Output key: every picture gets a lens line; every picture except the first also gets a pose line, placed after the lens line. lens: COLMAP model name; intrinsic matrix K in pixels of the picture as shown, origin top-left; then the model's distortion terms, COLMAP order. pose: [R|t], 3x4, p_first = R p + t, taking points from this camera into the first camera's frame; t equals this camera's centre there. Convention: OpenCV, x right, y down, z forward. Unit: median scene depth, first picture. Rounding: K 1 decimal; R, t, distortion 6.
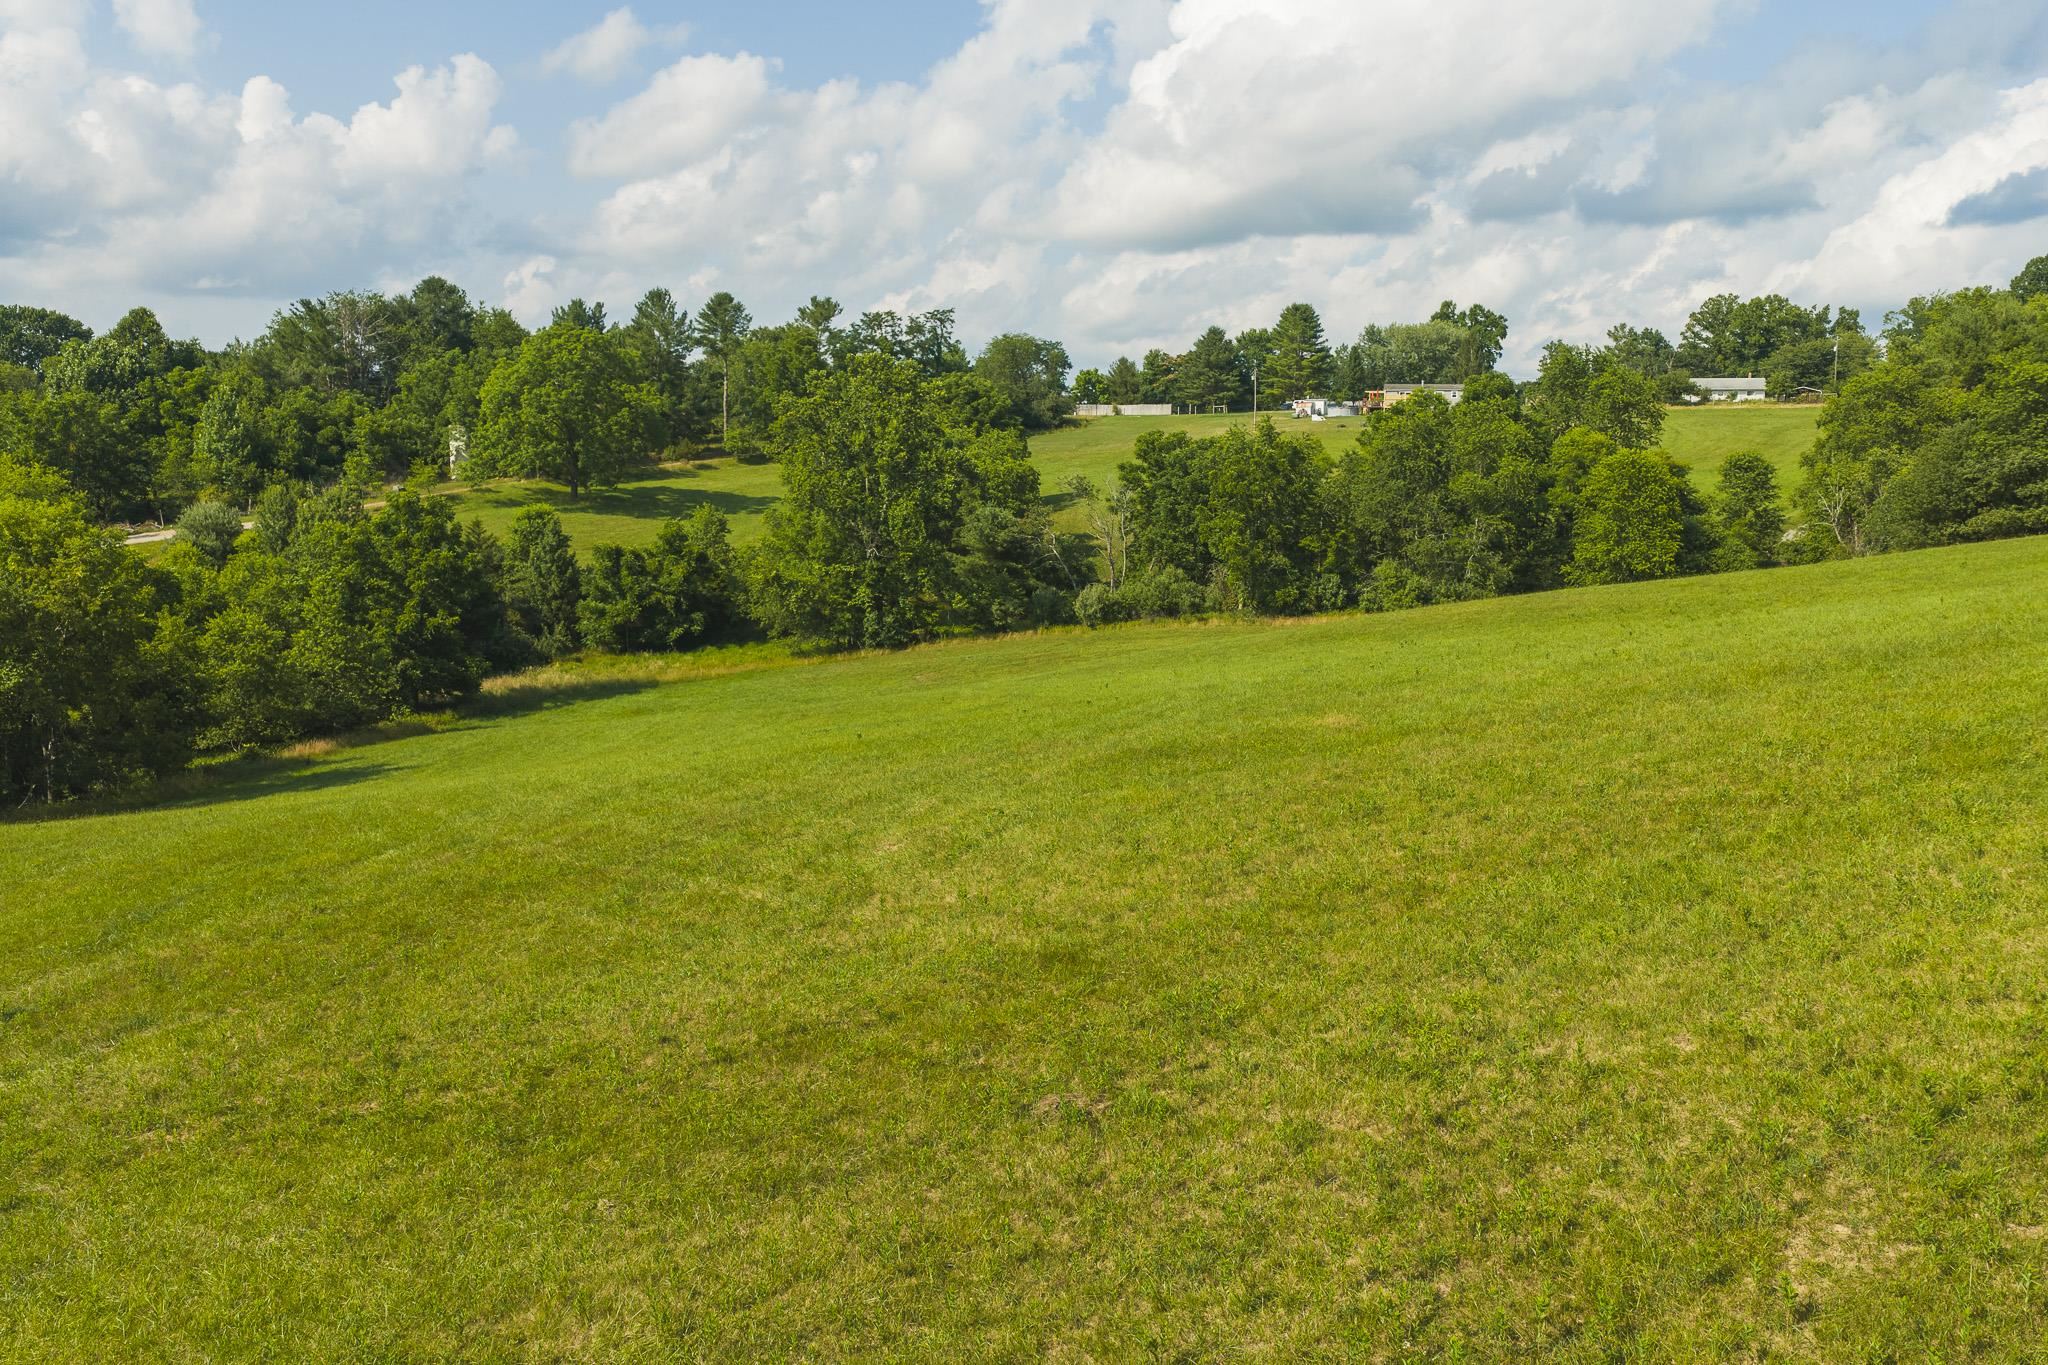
lens RADIAL K [[1670.0, 0, 1023.5], [0, 1670.0, 684.7], [0, 0, 1]] dist [-0.017952, 0.023117]
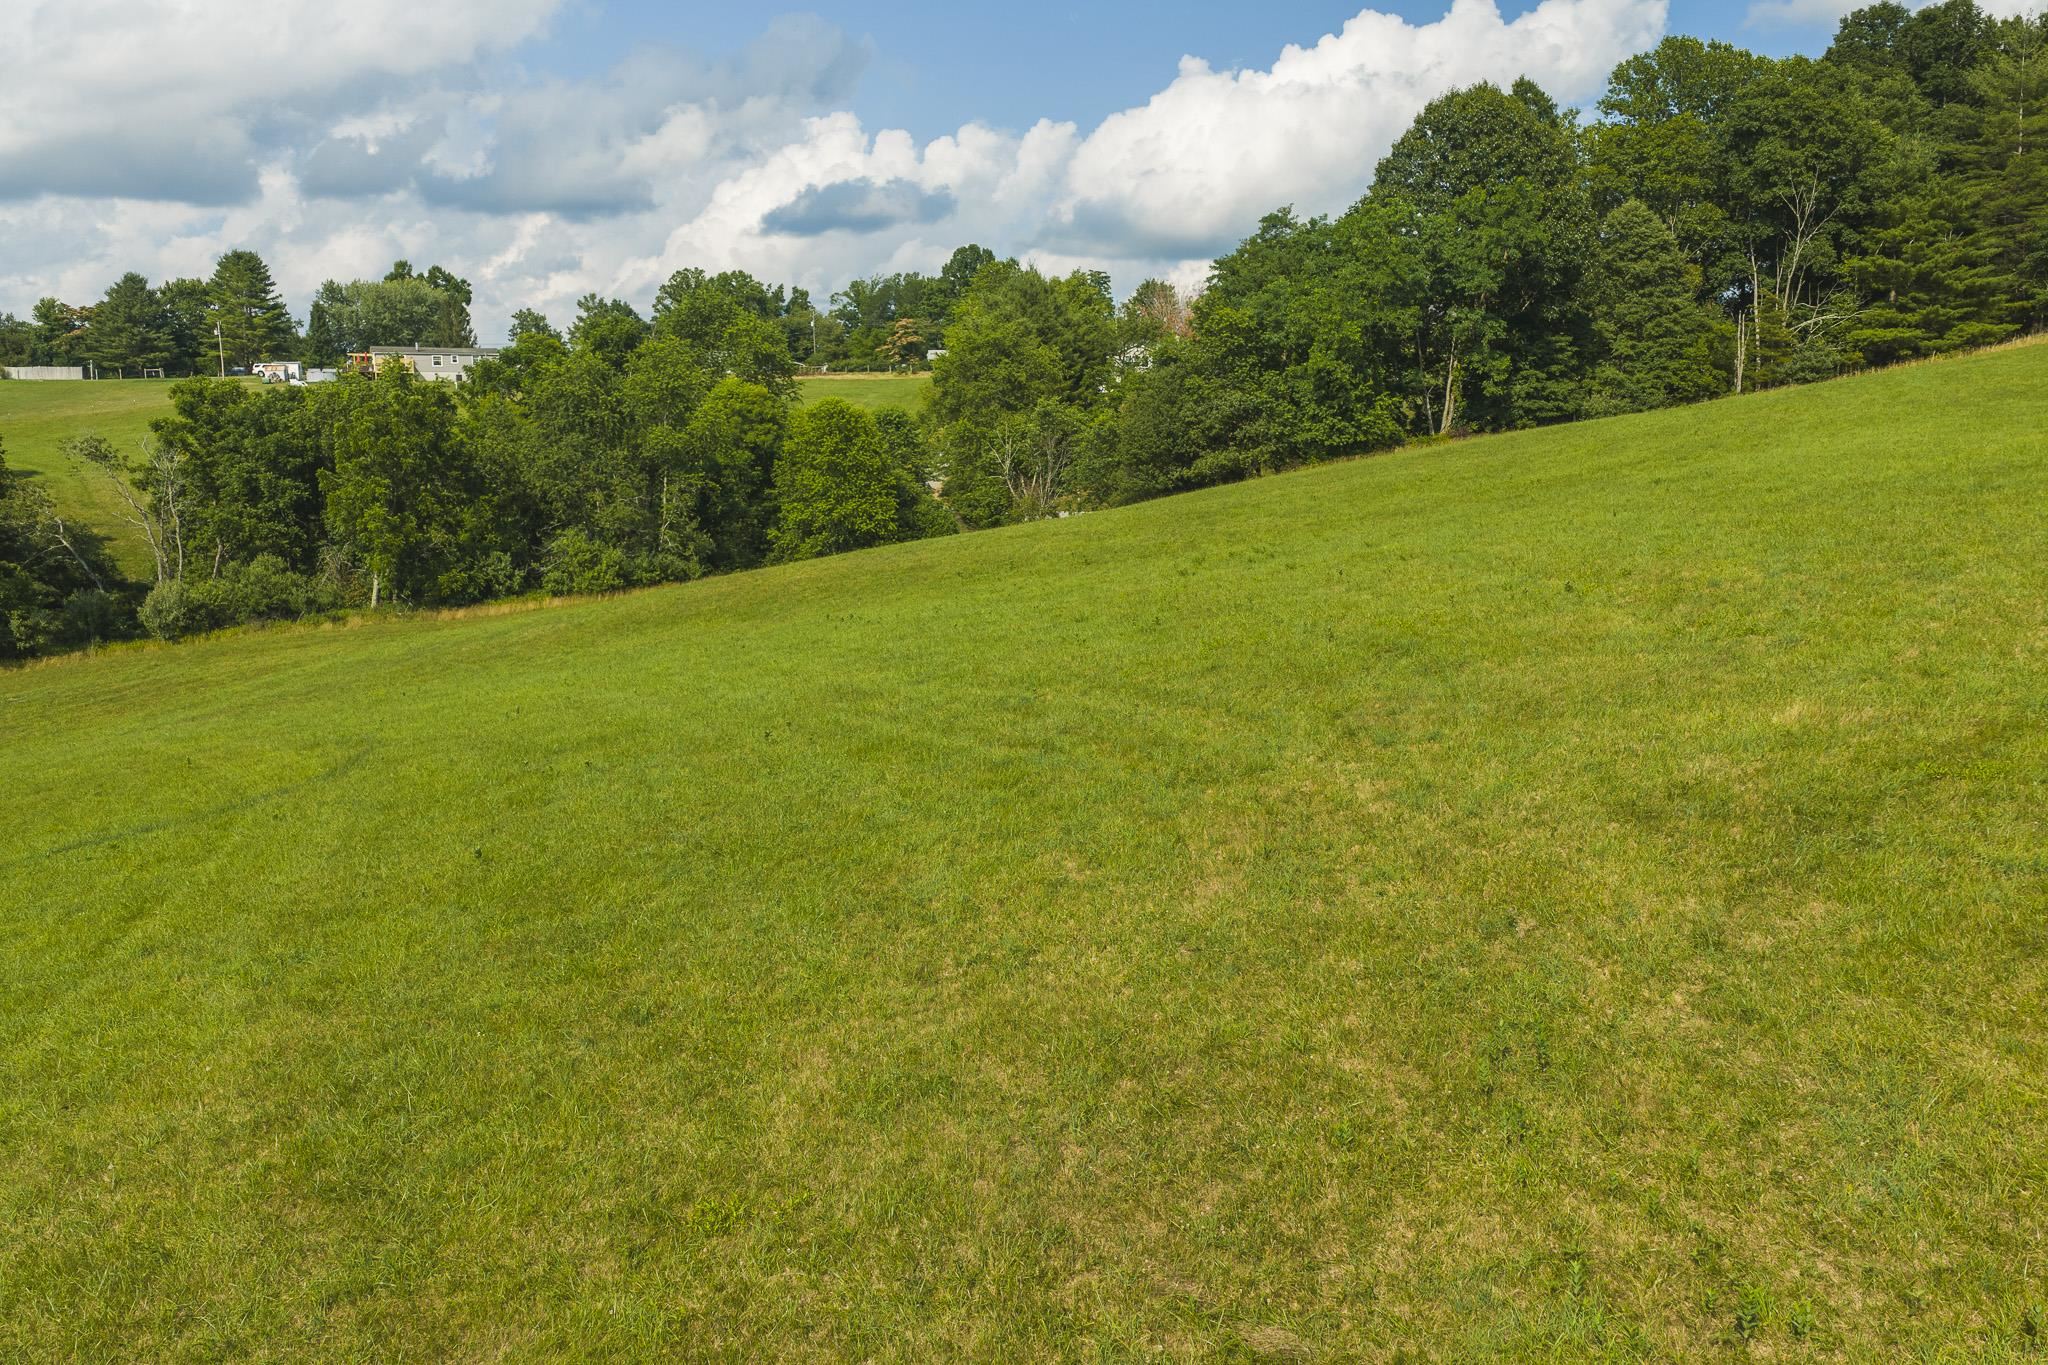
lens RADIAL K [[1670.0, 0, 1029.3], [0, 1670.0, 713.6], [0, 0, 1]] dist [-0.017952, 0.023117]
pose [[0.797987, -0.102487, 0.593896, -0.093644], [0.088324, 0.994682, 0.052973, -0.008032], [-0.596167, 0.010184, 0.802796, 0.187555]]
